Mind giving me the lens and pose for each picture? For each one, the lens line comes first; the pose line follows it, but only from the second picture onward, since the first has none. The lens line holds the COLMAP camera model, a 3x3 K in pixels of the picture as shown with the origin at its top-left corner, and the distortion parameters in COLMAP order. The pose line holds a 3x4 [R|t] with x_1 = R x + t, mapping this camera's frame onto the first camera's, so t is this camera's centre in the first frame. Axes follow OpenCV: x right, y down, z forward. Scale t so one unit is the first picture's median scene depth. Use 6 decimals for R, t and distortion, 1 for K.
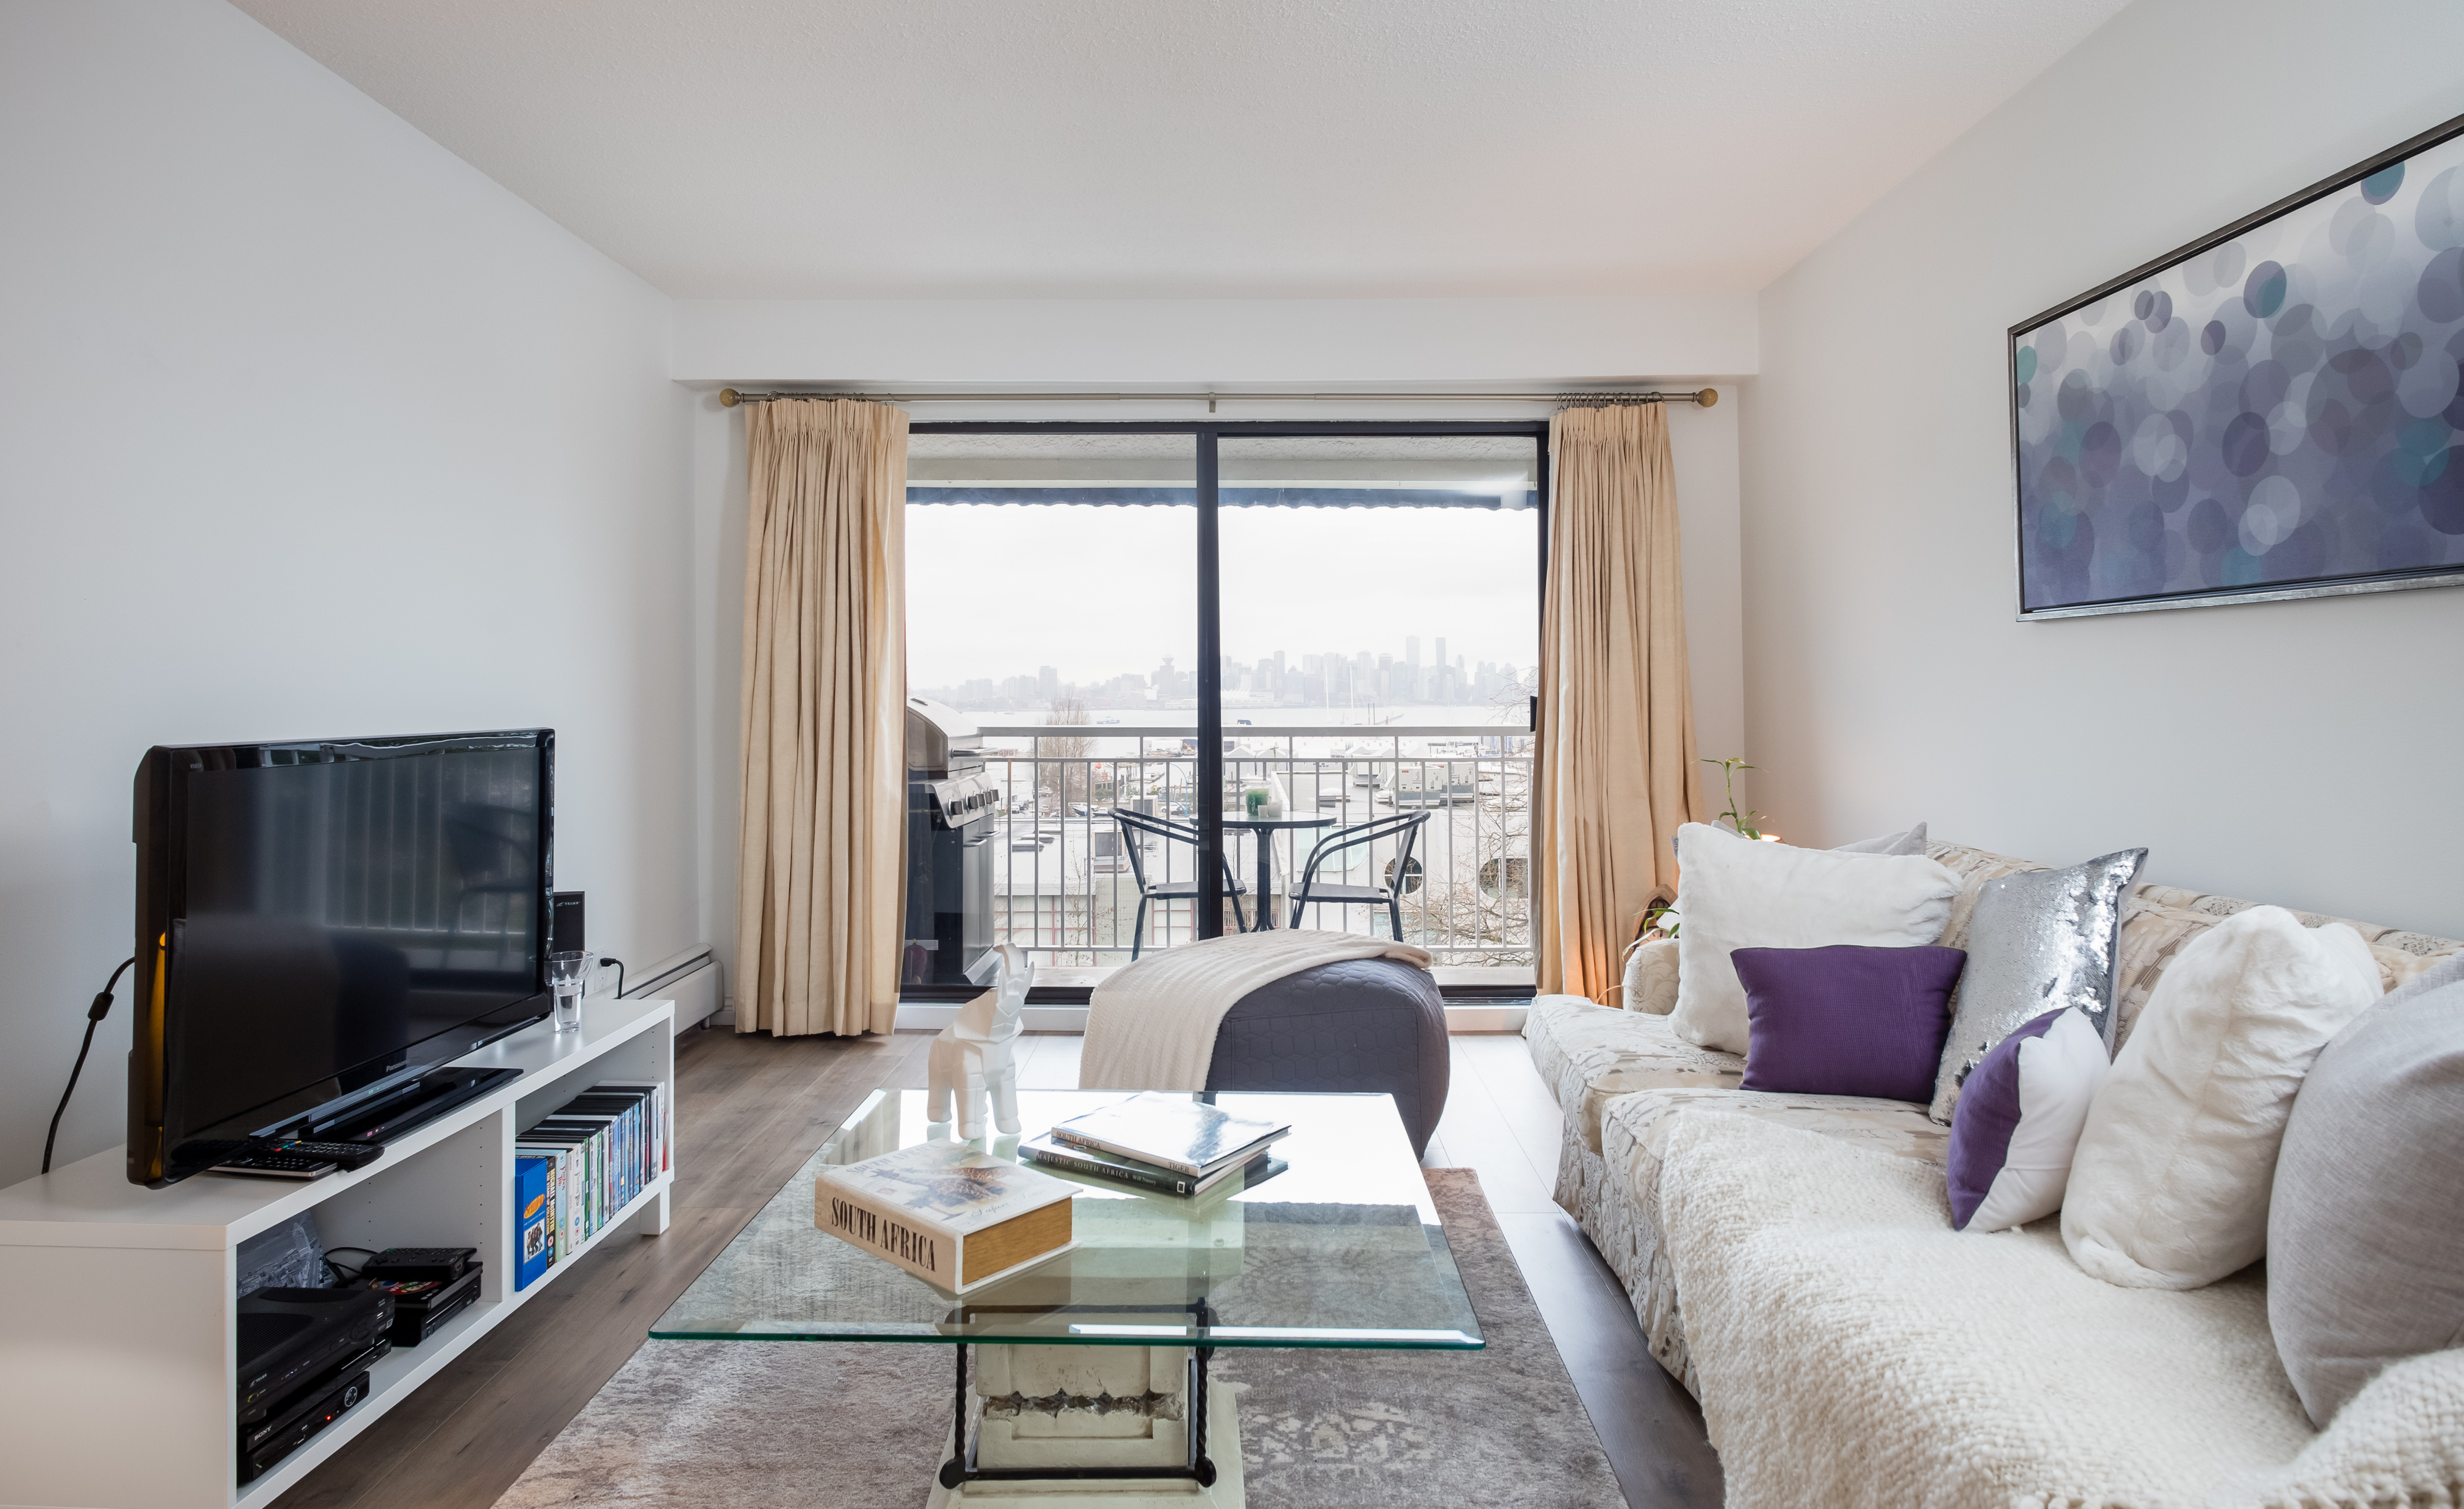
lens RADIAL K [[1323.4, 0, 1233.8], [0, 1323.4, 672.2], [0, 0, 1]] dist [-0.003724, -0.001165]
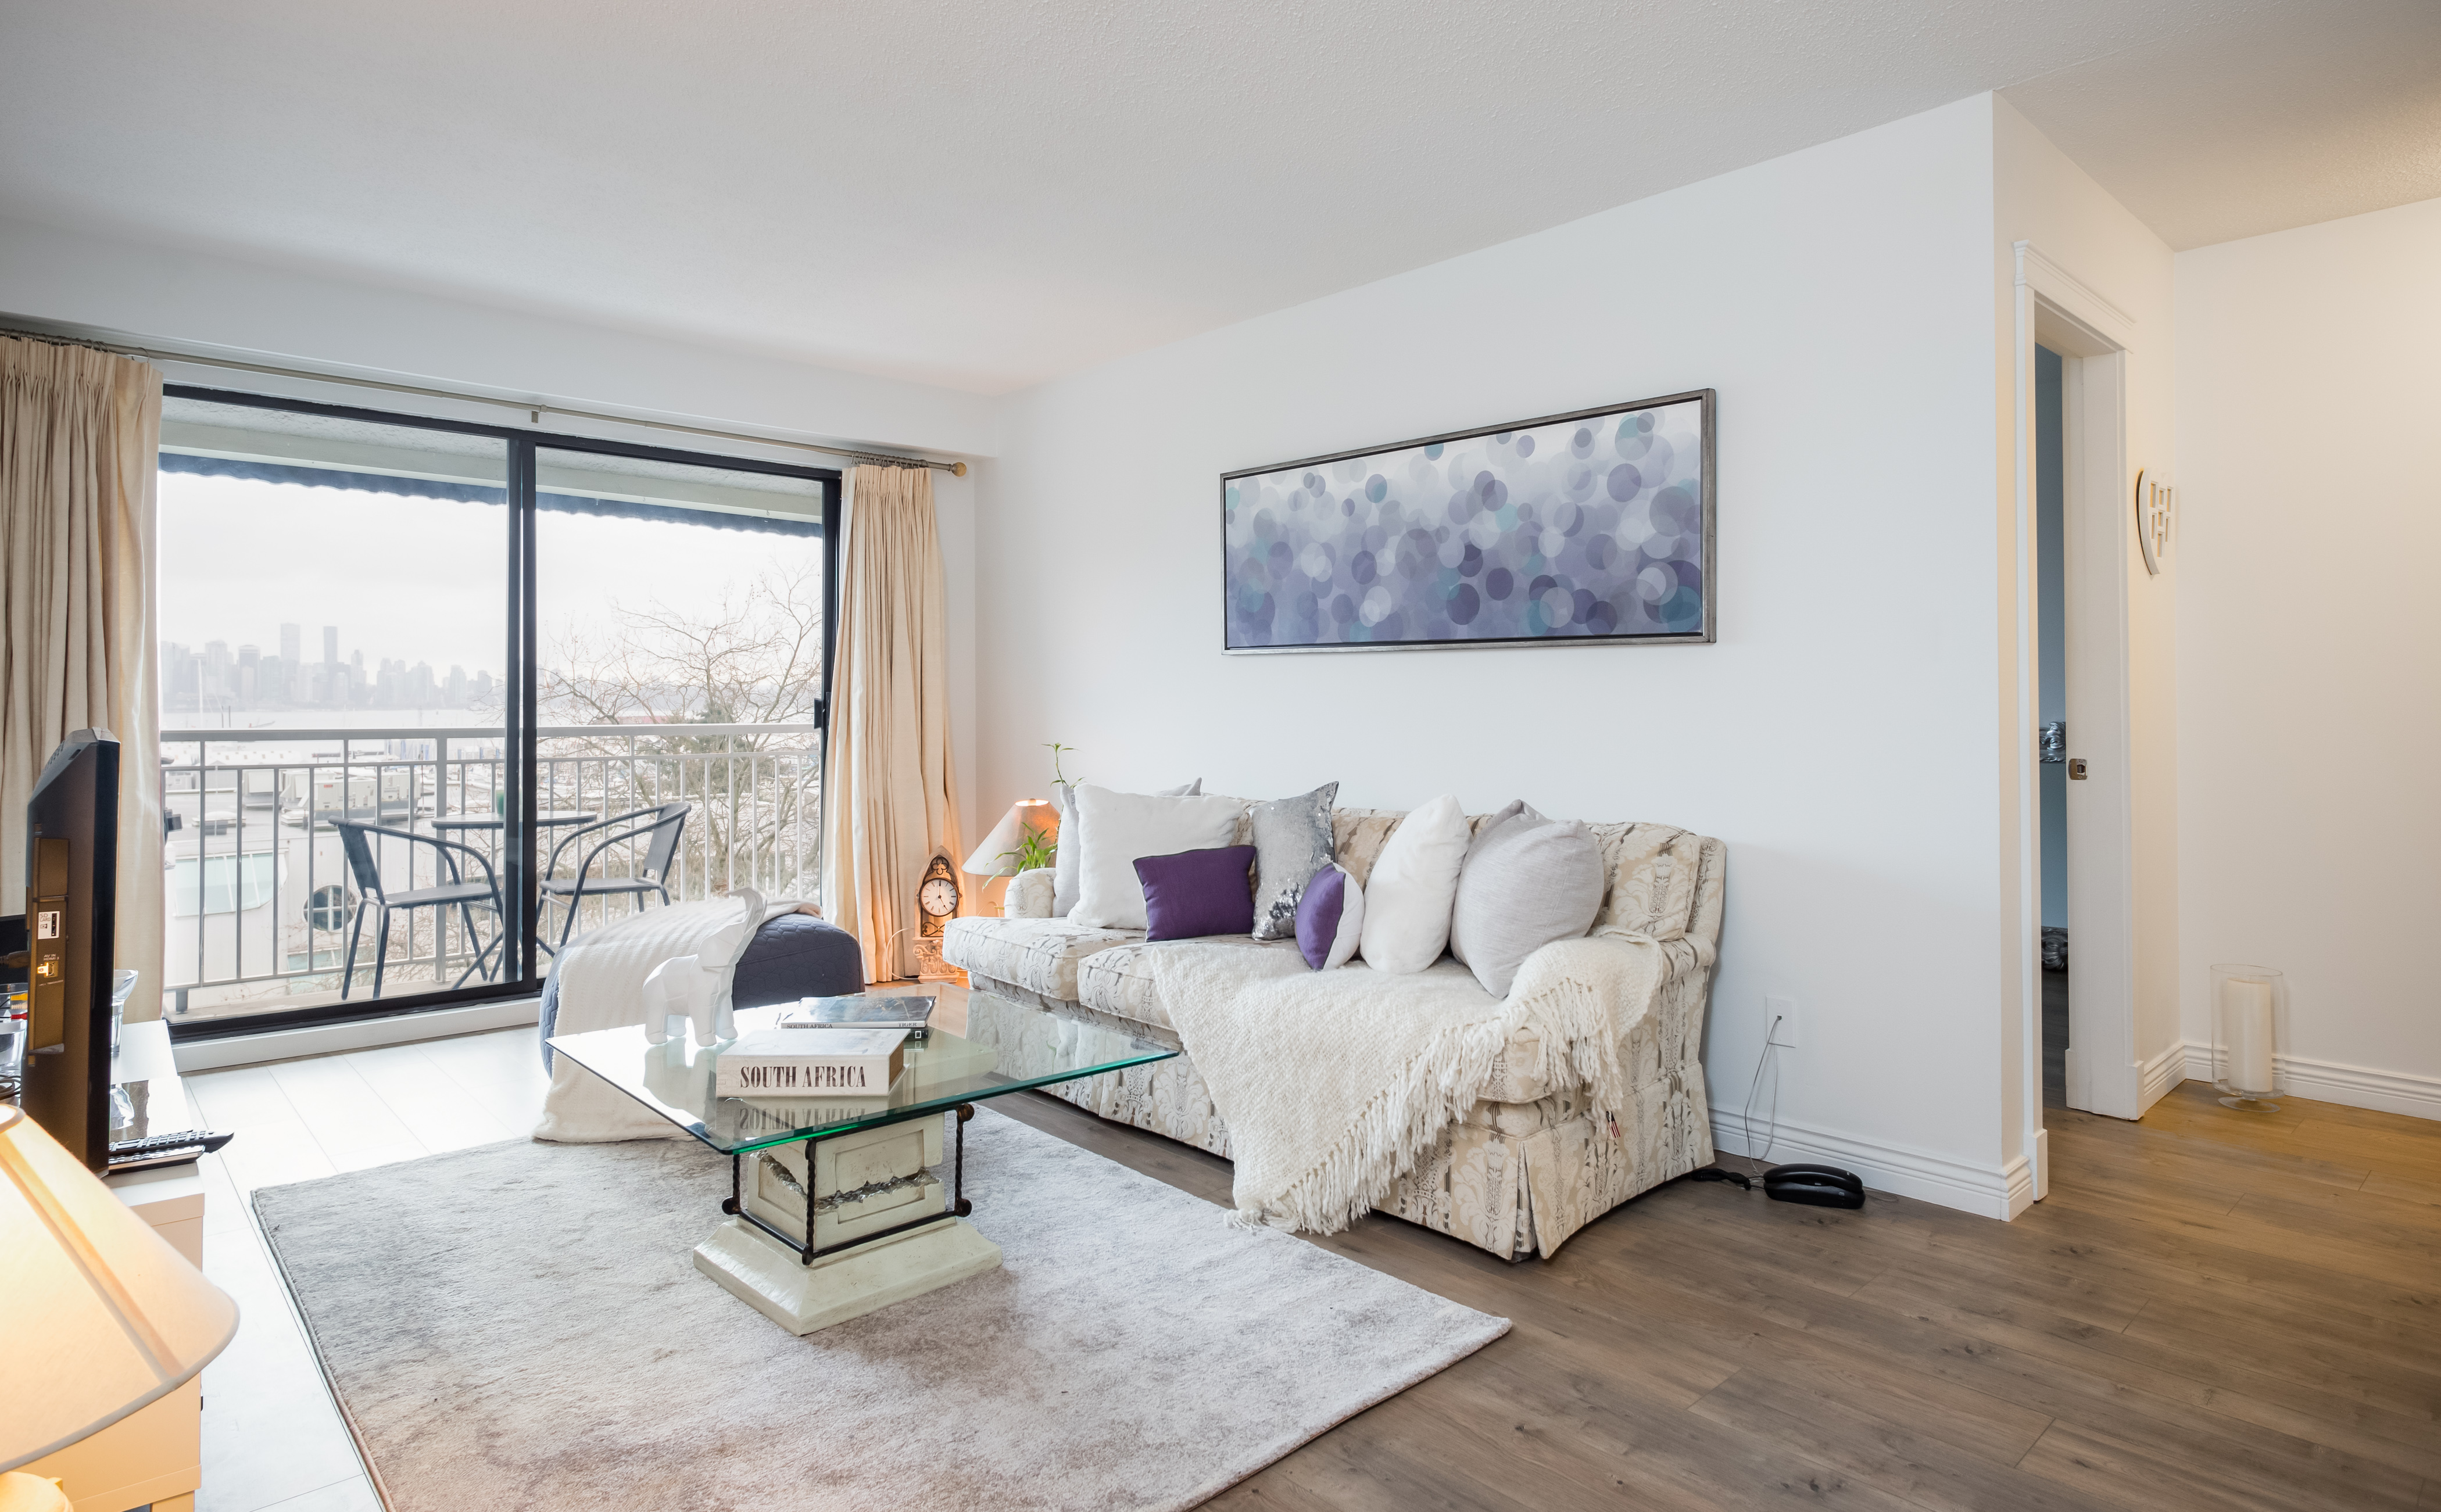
lens RADIAL K [[1320.7, 0, 1219.5], [0, 1320.7, 674.4], [0, 0, 1]] dist [0.000658, -0.000880]
pose [[0.733052, 0.017499, 0.679948, -0.556962], [-0.016716, 0.999831, -0.007709, -0.001352], [-0.679967, -0.005715, 0.733220, -0.205633]]
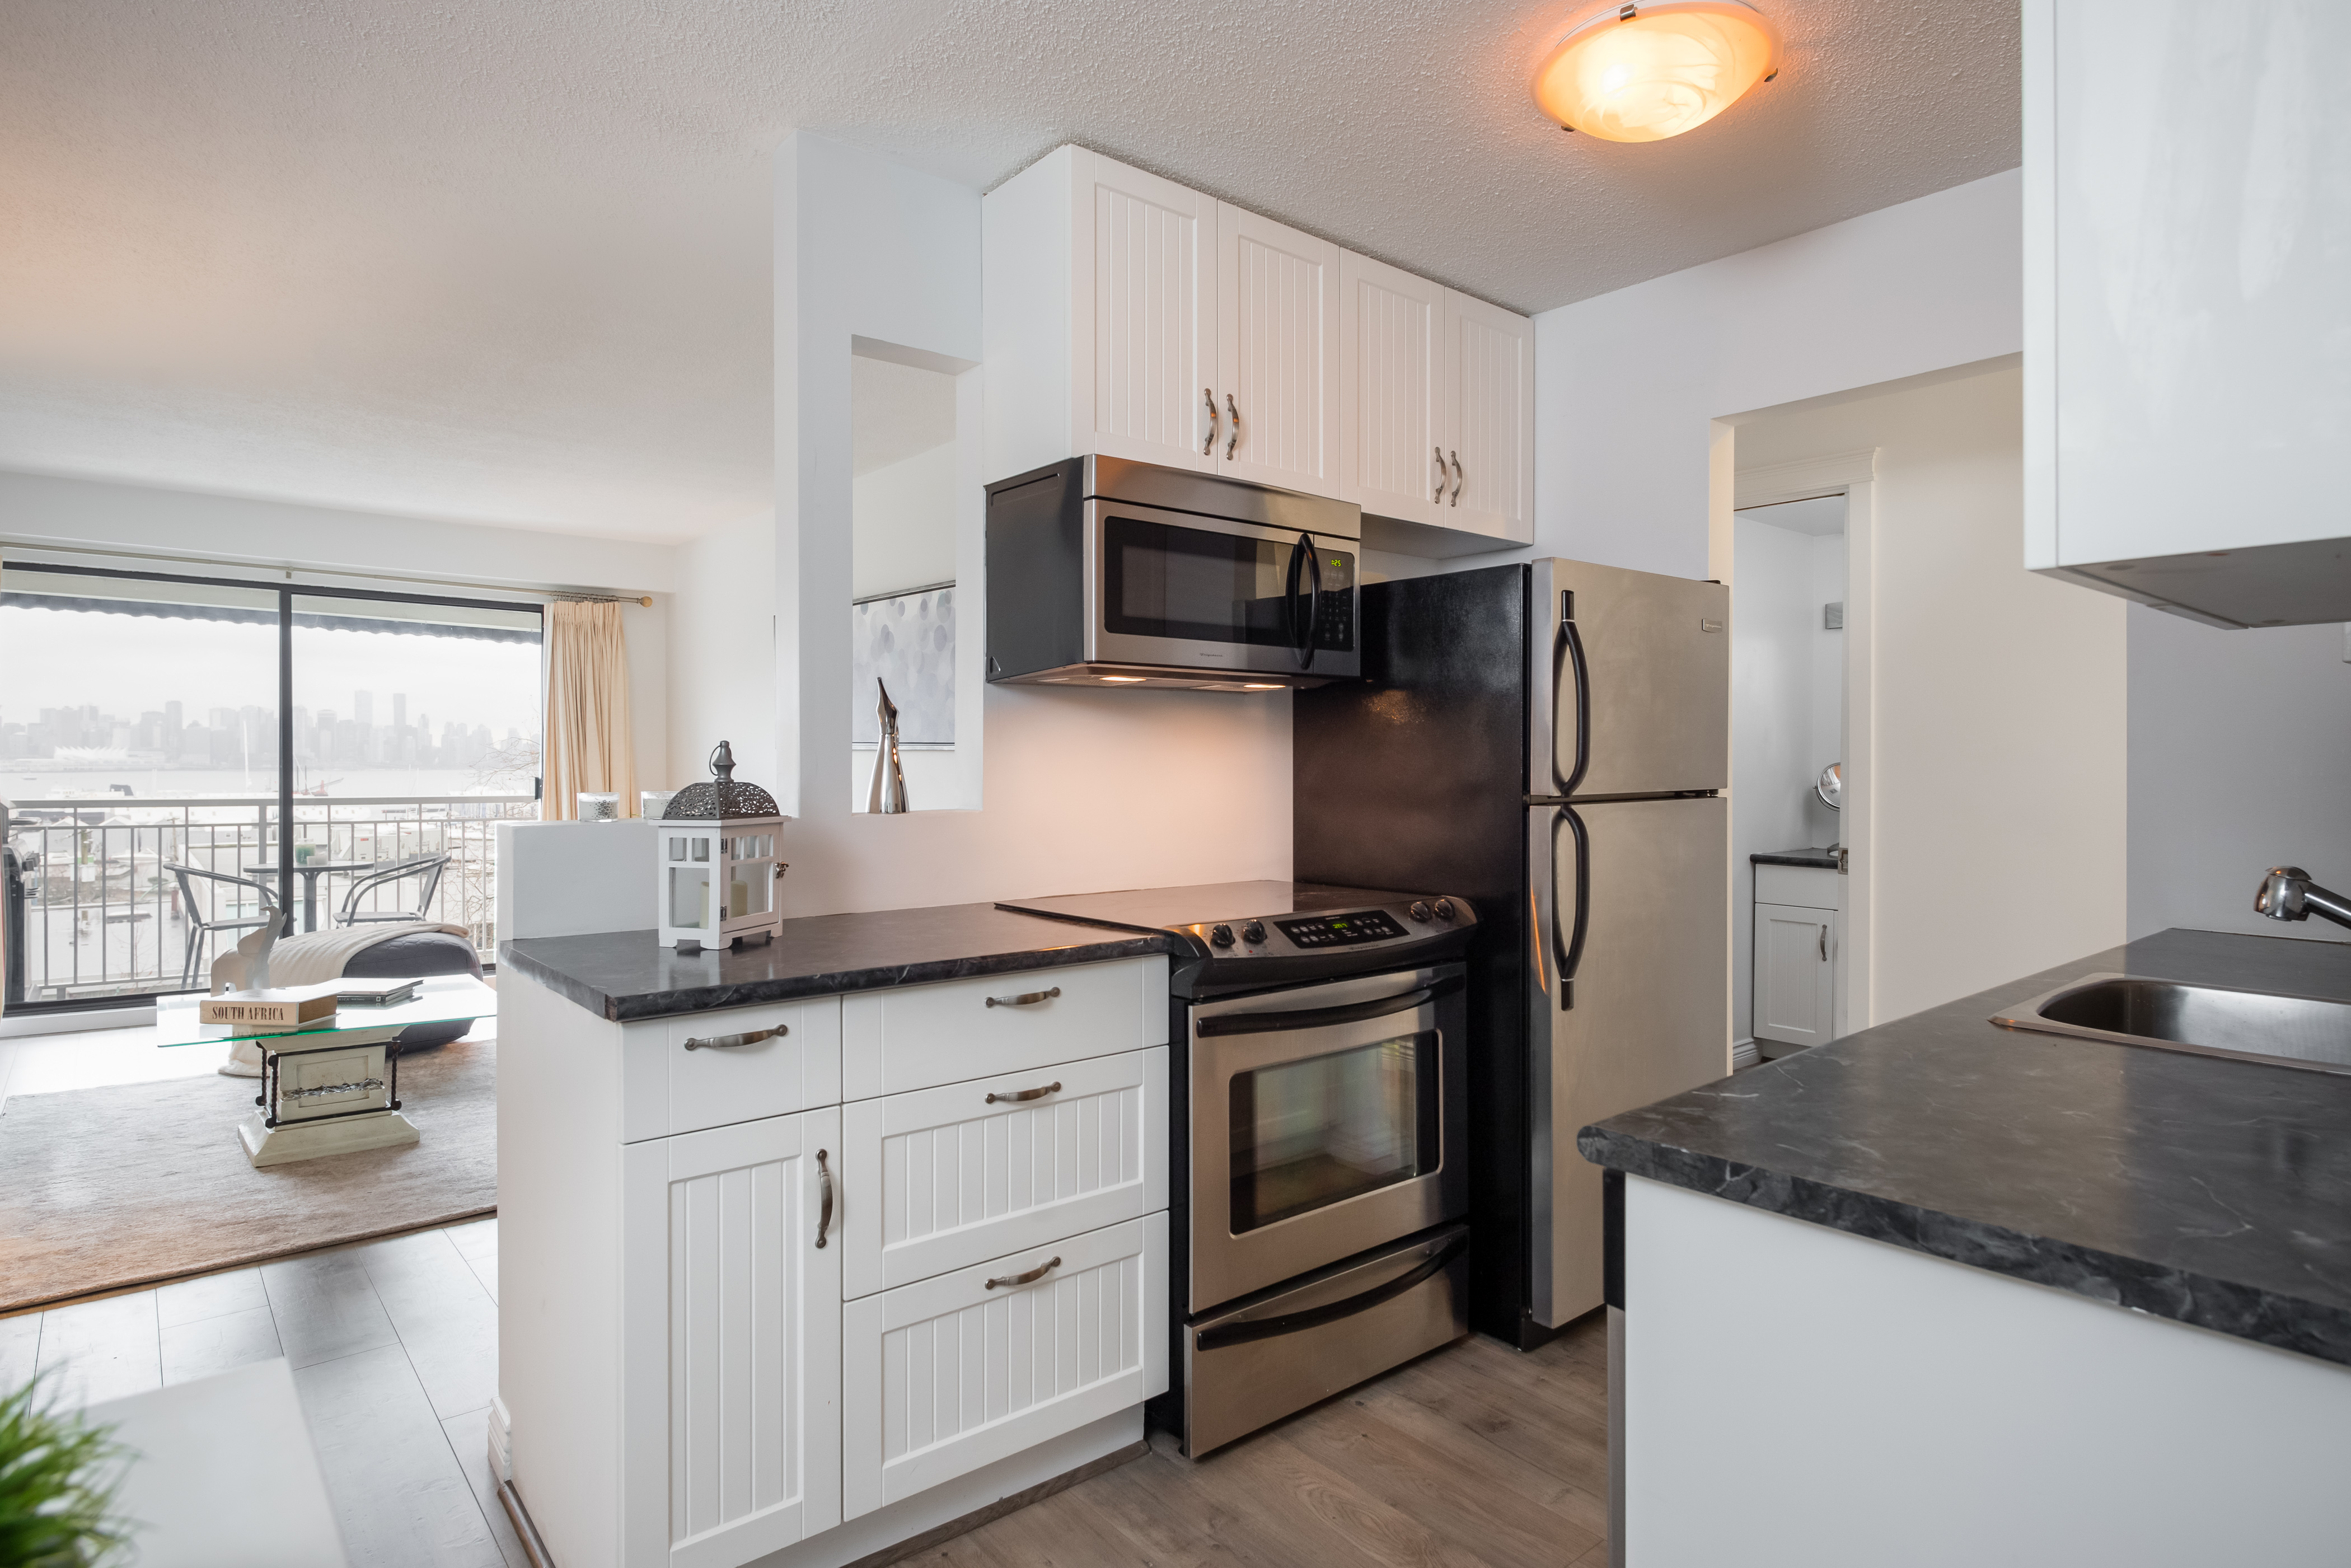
lens RADIAL K [[1262.5, 0, 1146.5], [0, 1262.5, 759.0], [0, 0, 1]] dist [0.011057, -0.000239]
pose [[0.772395, 0.009834, 0.635067, -0.292253], [-0.020190, 0.999755, 0.009074, -0.057213], [-0.634822, -0.019831, 0.772404, -1.112099]]
